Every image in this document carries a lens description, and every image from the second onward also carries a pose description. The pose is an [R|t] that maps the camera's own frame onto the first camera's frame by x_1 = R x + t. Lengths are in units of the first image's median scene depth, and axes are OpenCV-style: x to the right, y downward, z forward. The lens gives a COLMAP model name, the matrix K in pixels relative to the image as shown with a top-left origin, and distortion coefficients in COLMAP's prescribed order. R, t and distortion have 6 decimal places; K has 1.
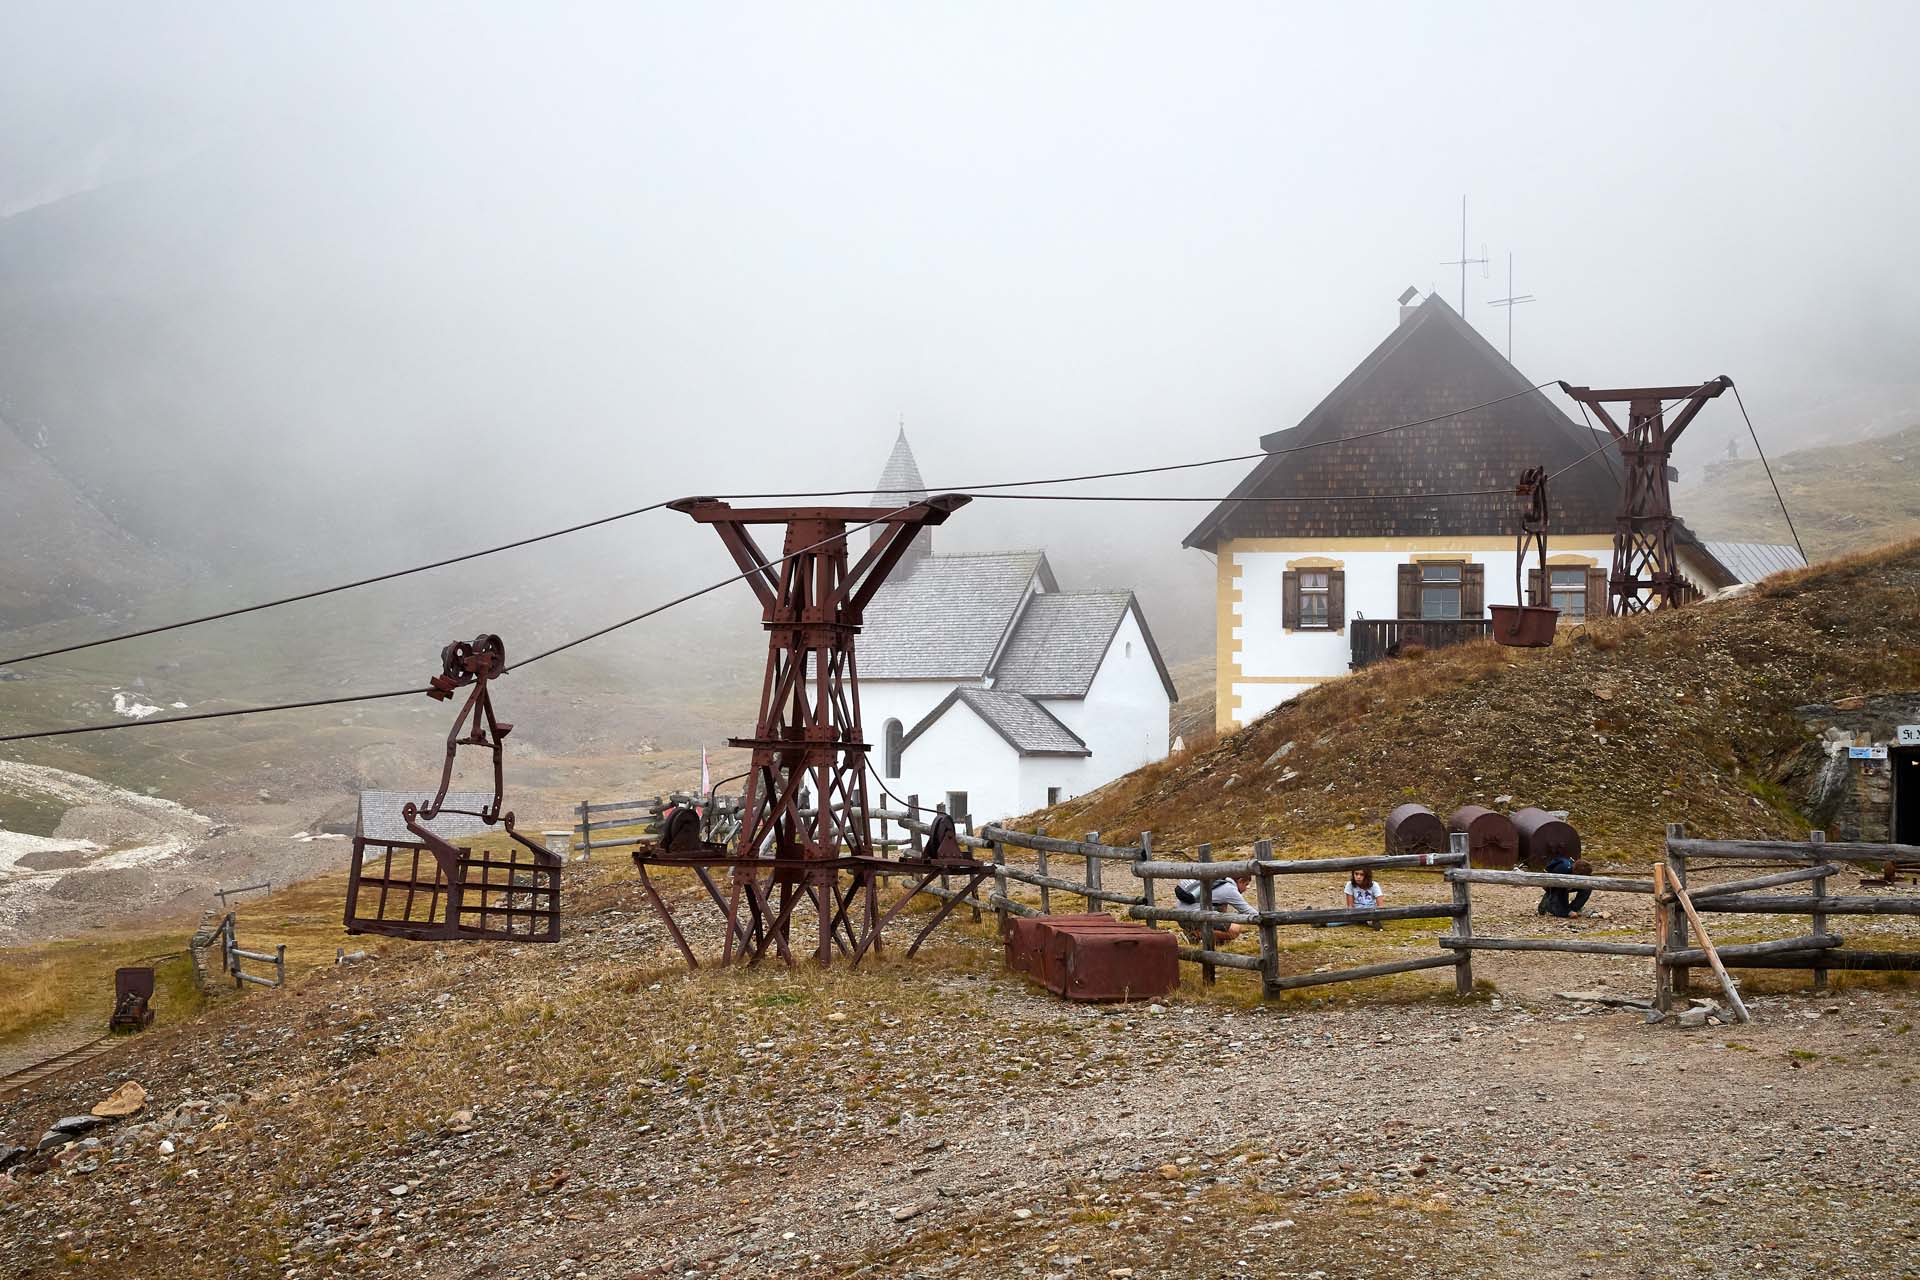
lens RADIAL K [[3625.2, 0, 959.5], [0, 3625.2, 639.8], [0, 0, 1]] dist [0.043484, 0.000000]
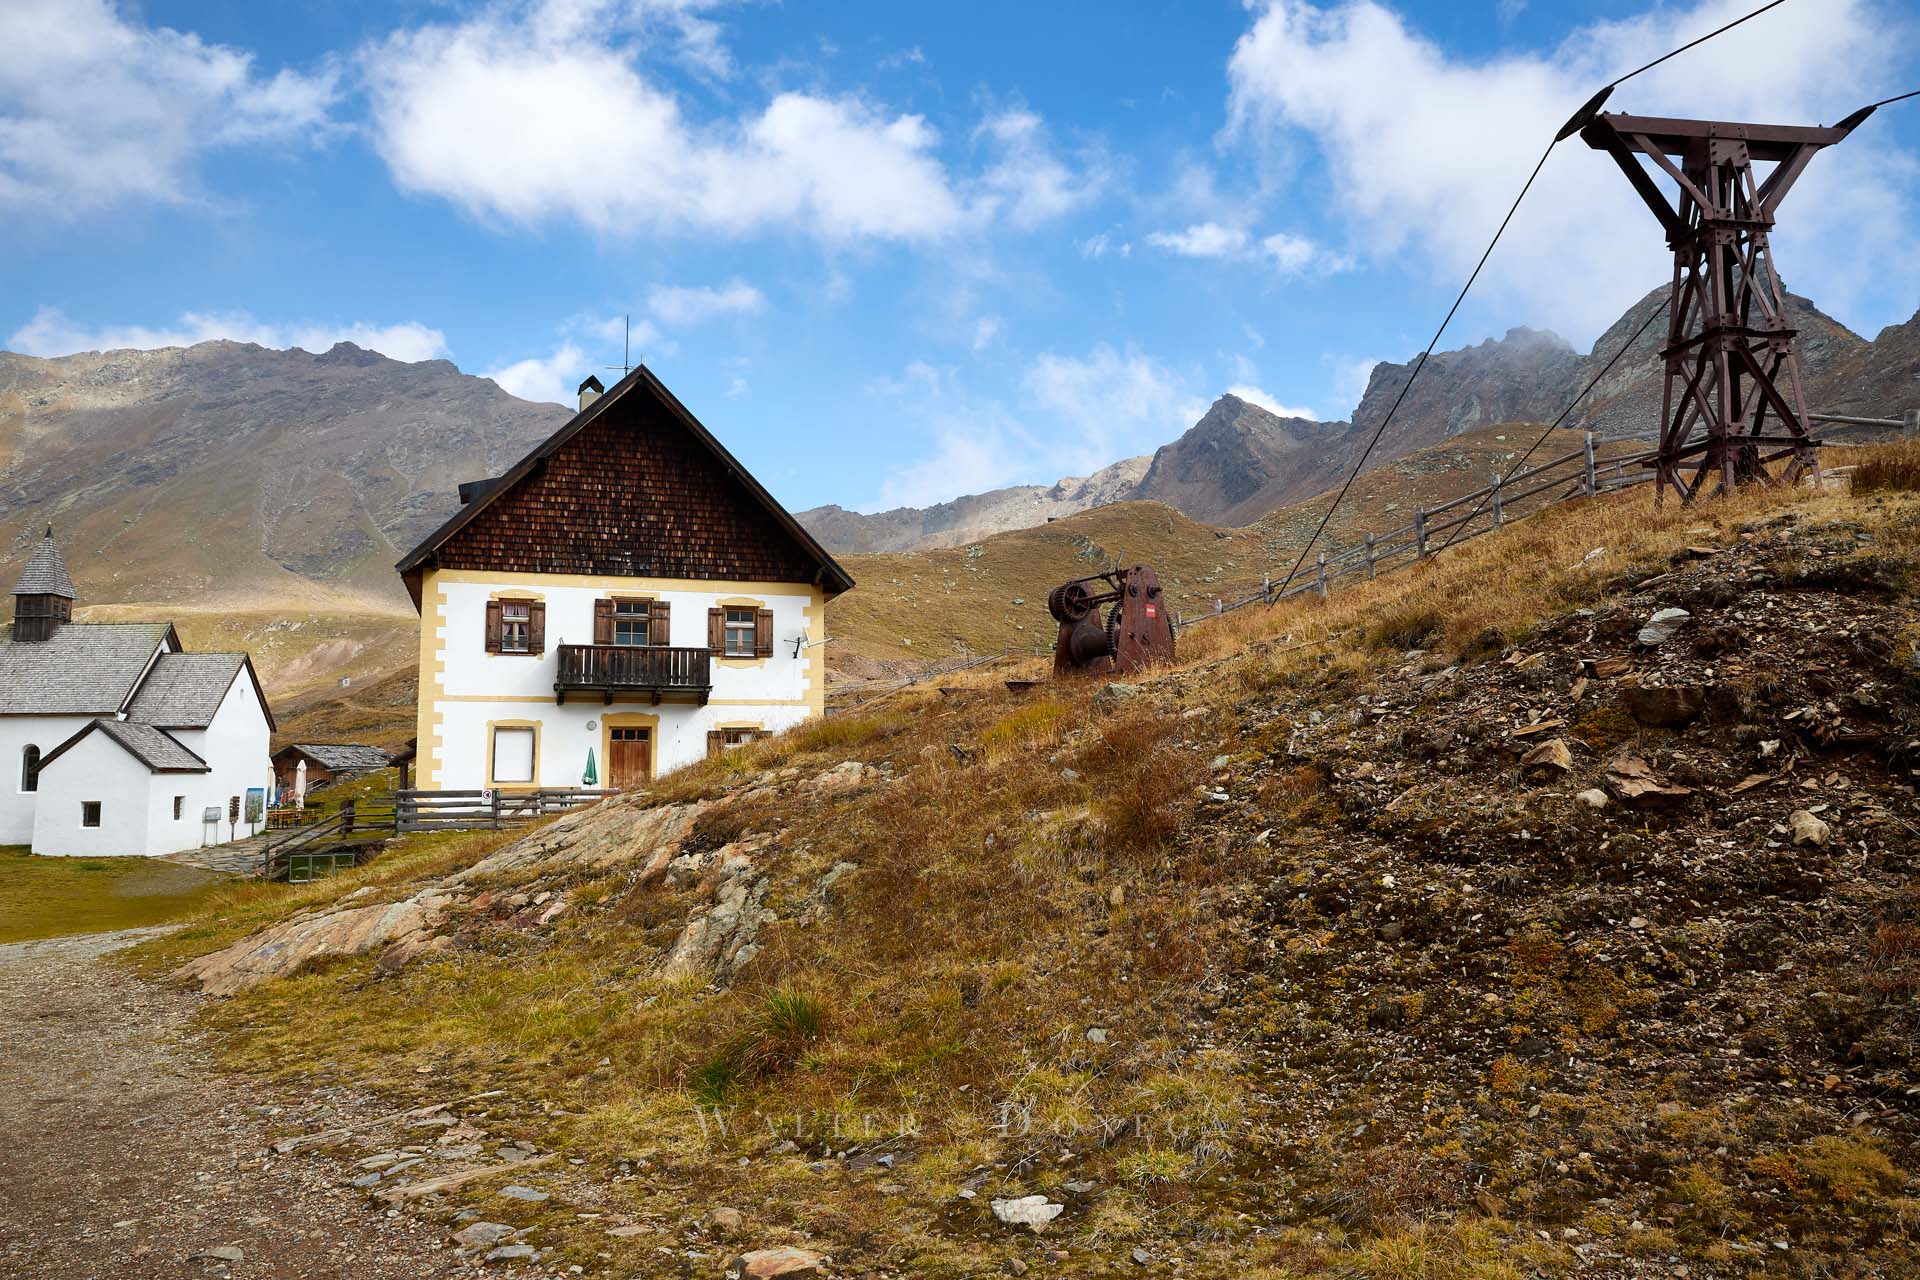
lens RADIAL K [[1340.7, 0, 968.6], [0, 1340.7, 639.3], [0, 0, 1]] dist [-0.004387, 0.002737]
pose [[0.822098, 0.042198, 0.567780, -0.022310], [-0.005690, 0.997809, -0.065920, 0.019100], [-0.569318, 0.050962, 0.820536, 0.577260]]
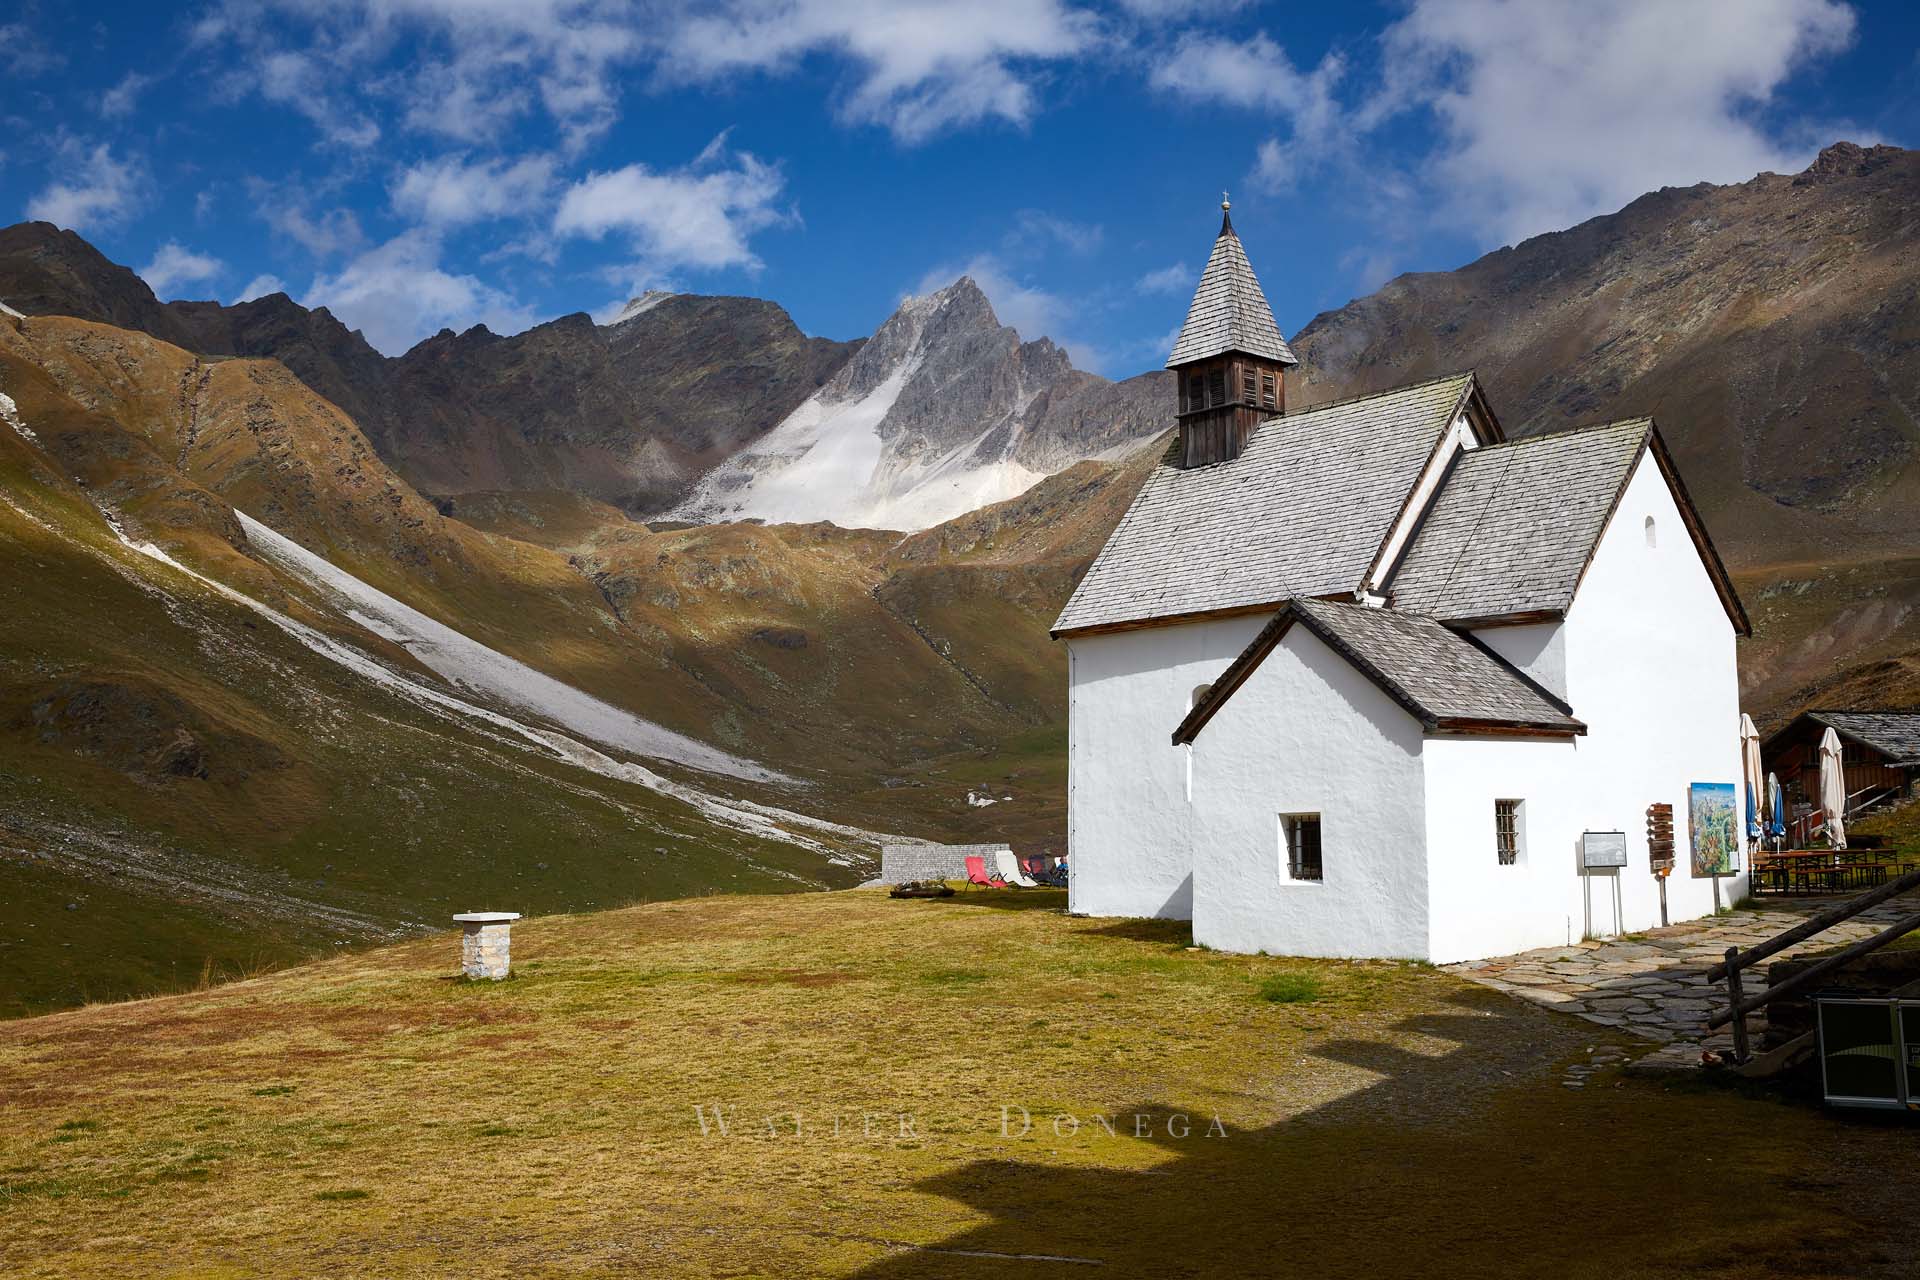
lens RADIAL K [[2016.3, 0, 963.6], [0, 2016.3, 635.0], [0, 0, 1]] dist [0.018482, 0.000000]
pose [[0.966122, -0.048940, -0.253403, 0.033466], [0.032823, 0.997183, -0.067449, 0.046119], [0.255990, 0.056846, 0.965006, 0.958380]]
